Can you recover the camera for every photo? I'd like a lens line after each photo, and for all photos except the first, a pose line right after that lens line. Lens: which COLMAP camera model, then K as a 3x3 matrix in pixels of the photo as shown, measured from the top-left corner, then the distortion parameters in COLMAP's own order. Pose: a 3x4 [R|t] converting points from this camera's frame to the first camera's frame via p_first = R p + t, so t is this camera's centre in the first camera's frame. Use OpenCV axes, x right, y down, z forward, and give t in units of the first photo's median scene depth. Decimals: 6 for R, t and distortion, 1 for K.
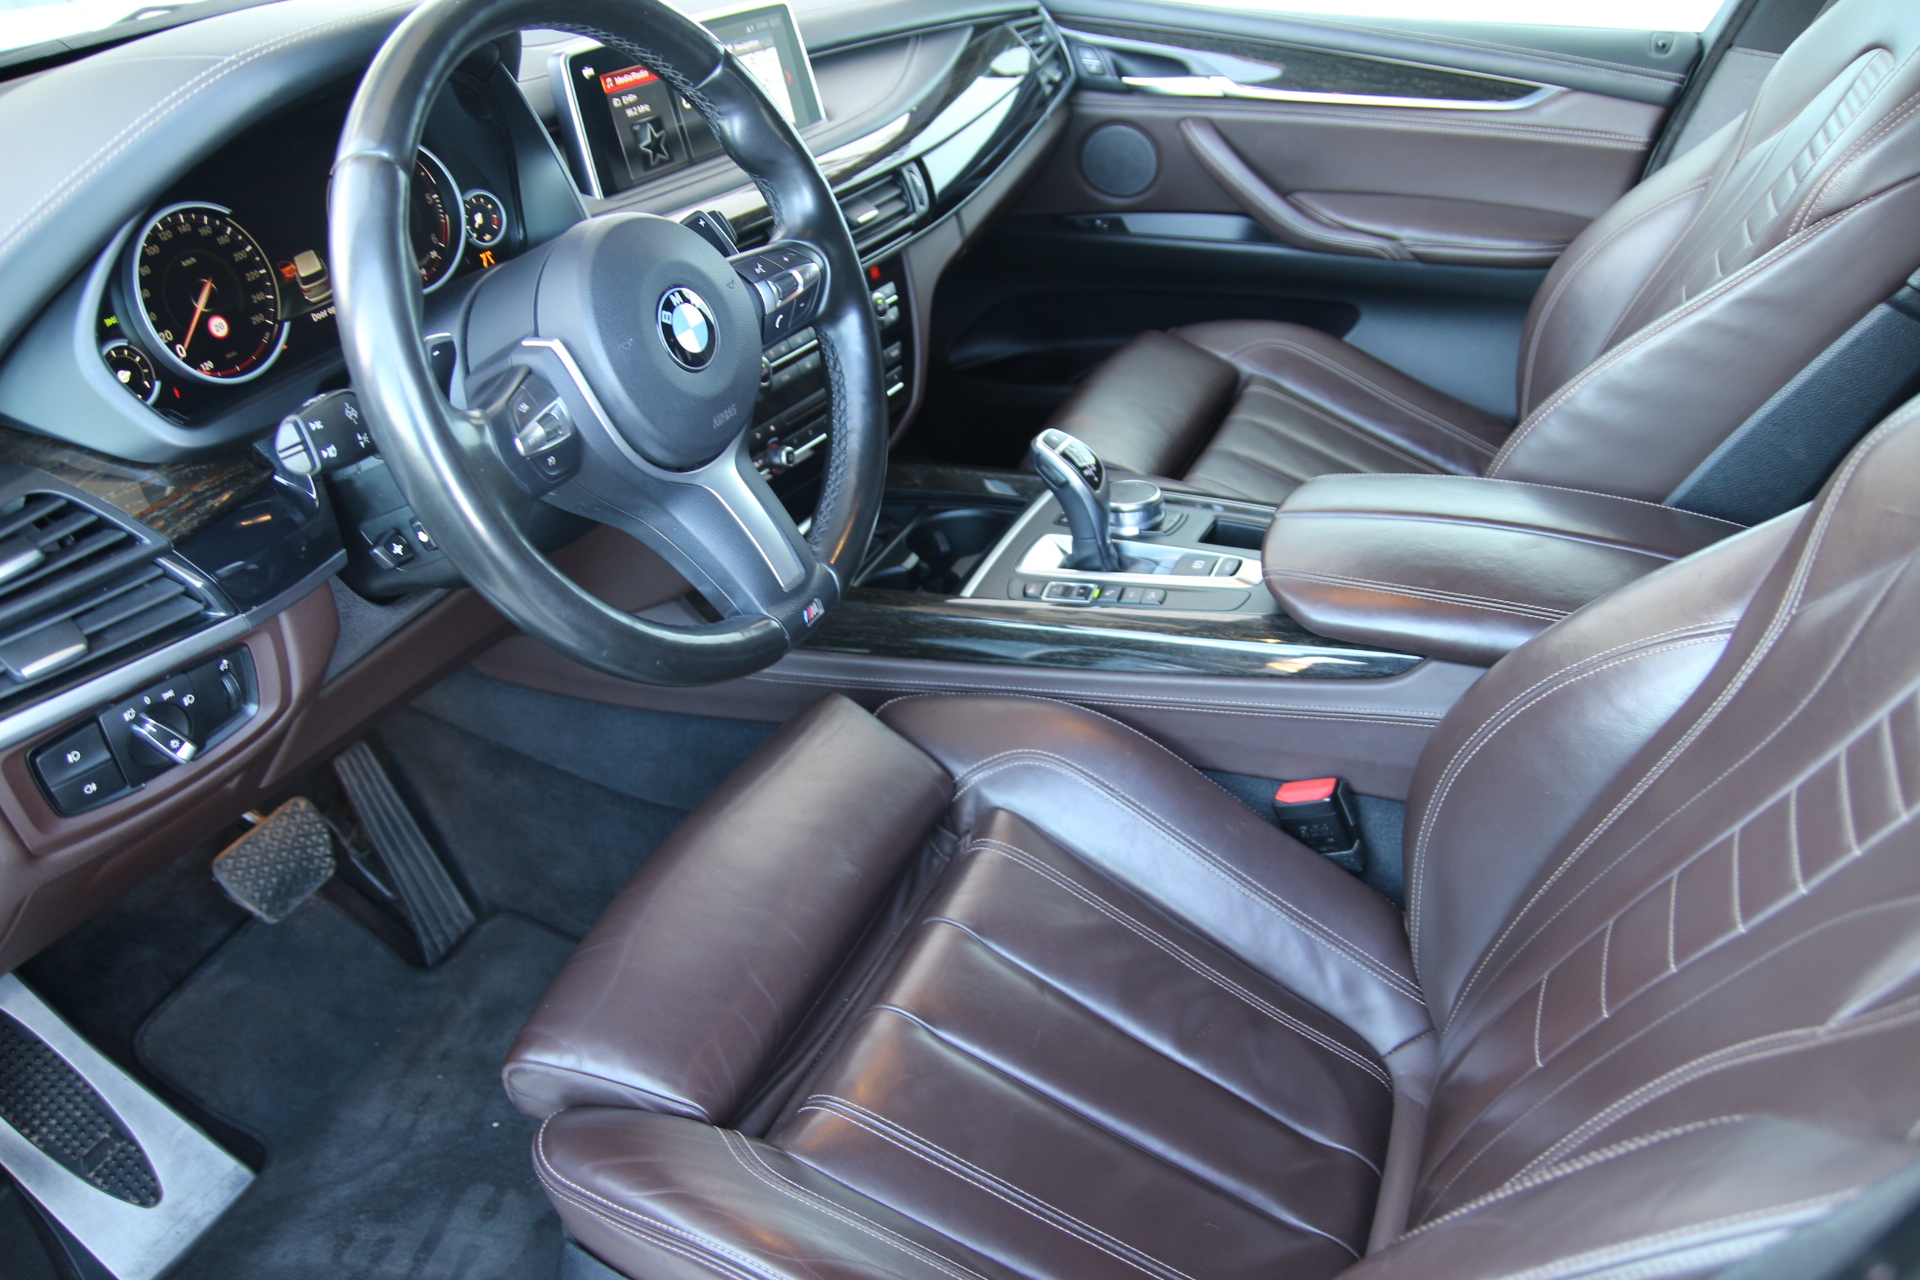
lens RADIAL K [[1468.4, 0, 964.4], [0, 1468.4, 663.7], [0, 0, 1]] dist [-0.073194, 0.009012]
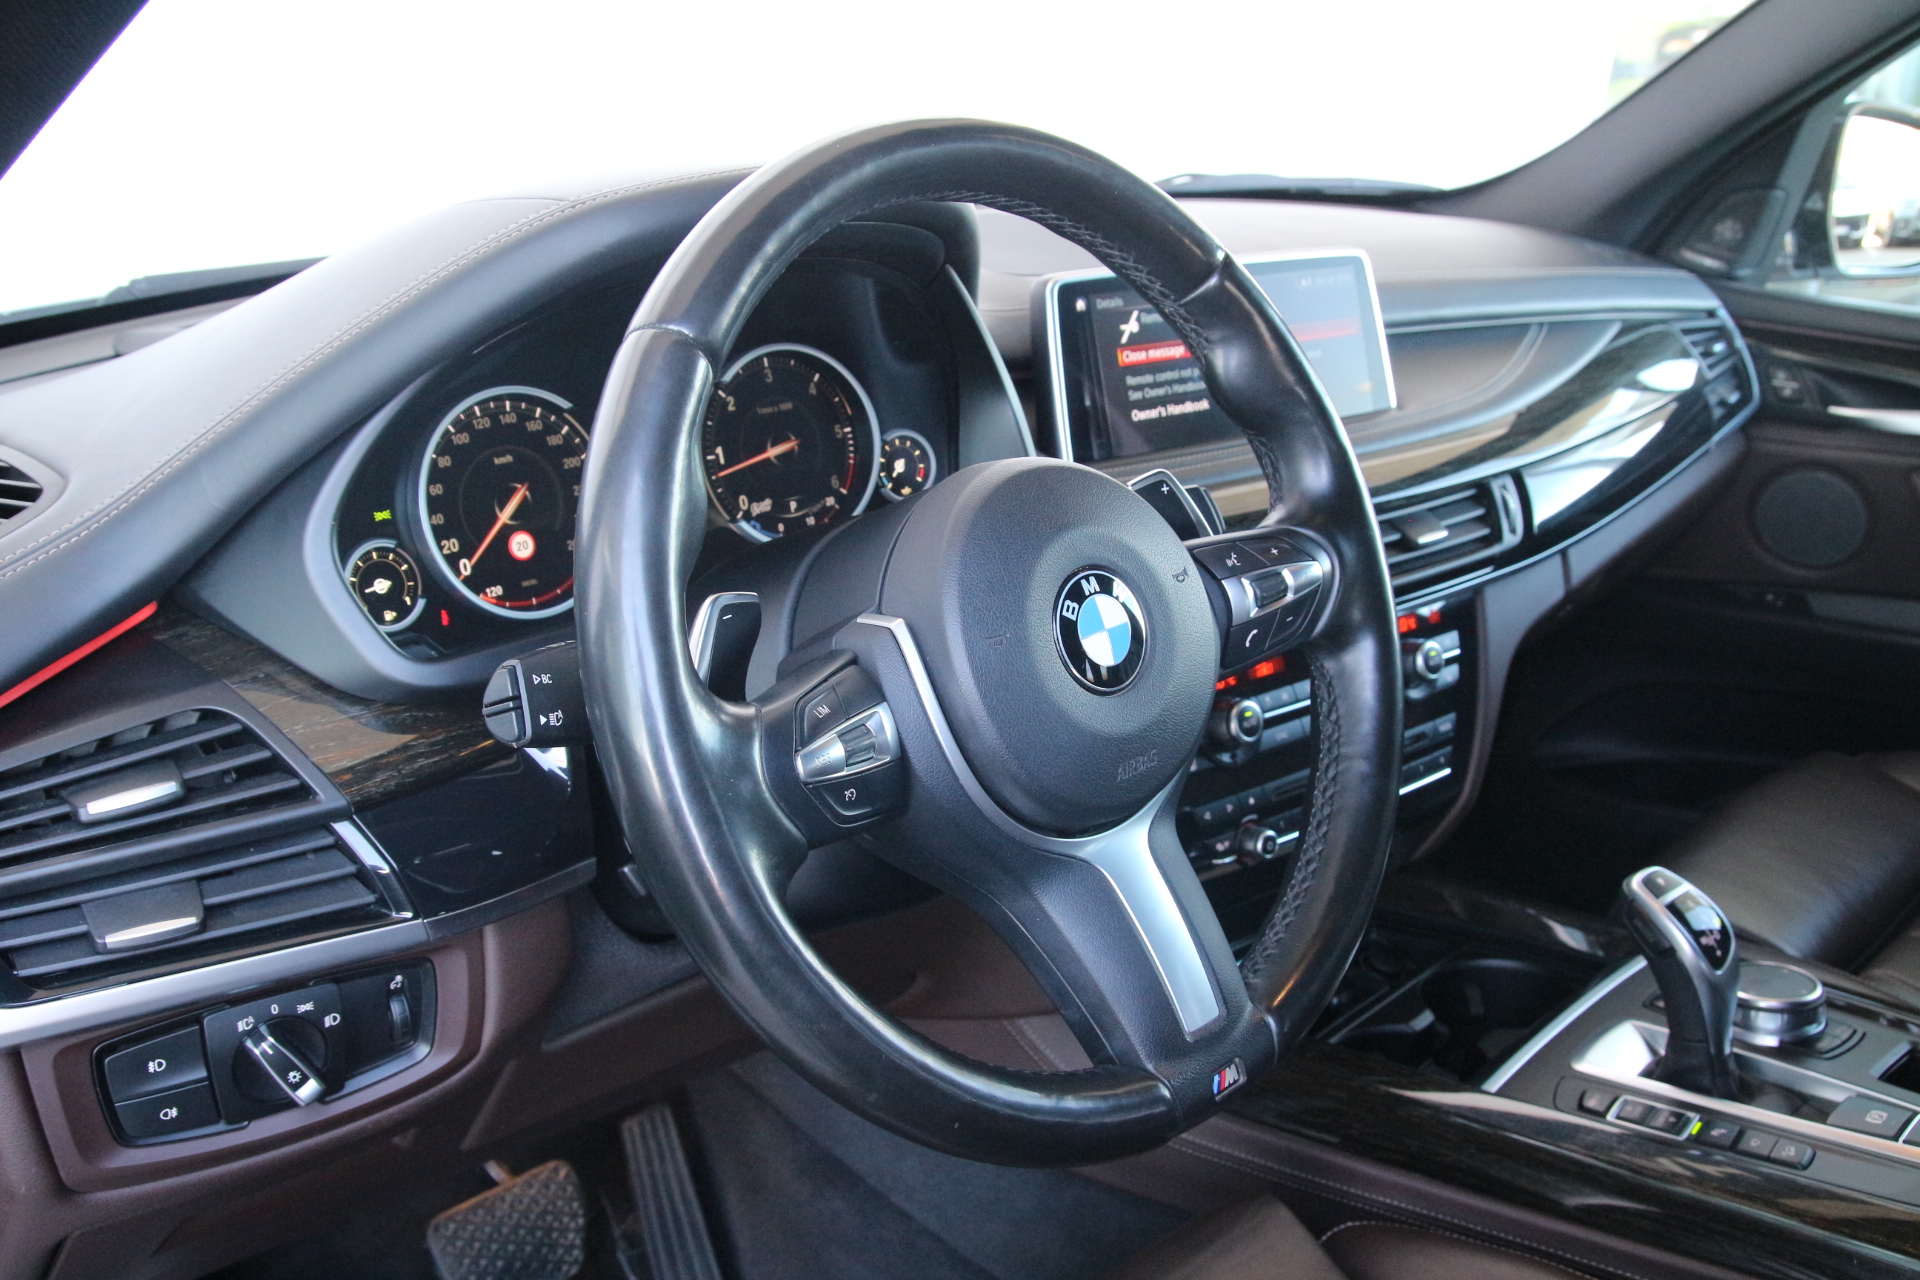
lens RADIAL K [[1771.5, 0, 957.0], [0, 1771.5, 655.0], [0, 0, 1]] dist [-0.145884, 0.271333]
pose [[0.931482, 0.133436, -0.338432, 0.021878], [-0.210315, 0.956602, -0.201693, -0.030619], [0.296832, 0.259051, 0.919121, 0.178835]]
